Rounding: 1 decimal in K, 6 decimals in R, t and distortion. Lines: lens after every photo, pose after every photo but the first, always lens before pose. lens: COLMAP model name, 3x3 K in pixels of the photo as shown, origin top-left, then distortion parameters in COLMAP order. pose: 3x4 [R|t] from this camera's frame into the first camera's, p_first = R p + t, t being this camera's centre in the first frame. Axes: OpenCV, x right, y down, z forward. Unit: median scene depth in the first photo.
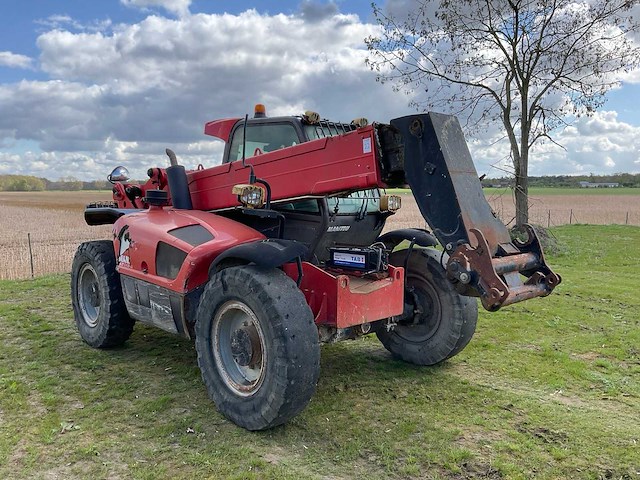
lens RADIAL K [[533.1, 0, 314.5], [0, 533.1, 240.8], [0, 0, 1]] dist [0.032145, -0.054445]
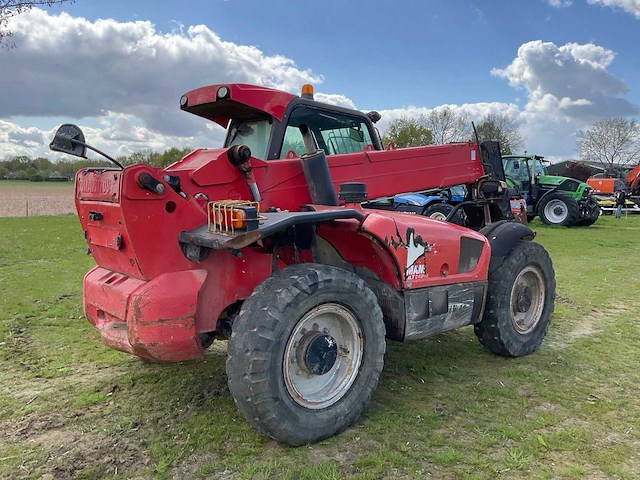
lens RADIAL K [[533.1, 0, 314.5], [0, 533.1, 240.8], [0, 0, 1]] dist [0.032145, -0.054445]
pose [[0.040969, -0.102000, 0.993940, -1.311744], [0.080553, 0.991875, 0.098468, -0.112959], [-0.995908, 0.076031, 0.048853, 1.266536]]
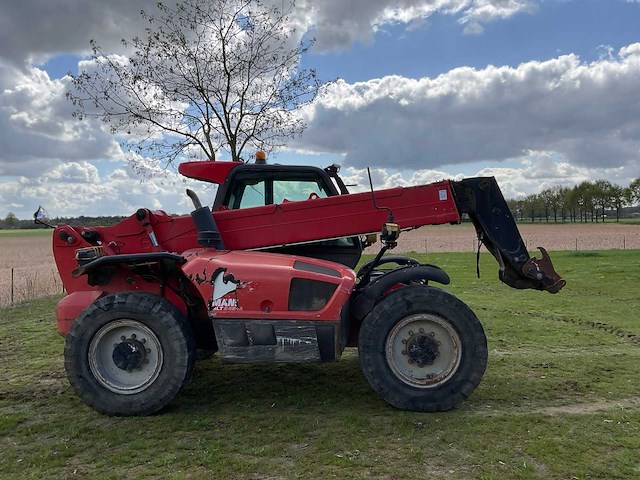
lens RADIAL K [[533.1, 0, 314.5], [0, 533.1, 240.8], [0, 0, 1]] dist [0.032145, -0.054445]
pose [[0.706834, -0.035268, 0.706500, -1.048604], [0.088047, 0.995376, -0.038400, -0.028946], [-0.701879, 0.089348, 0.706670, 0.225355]]
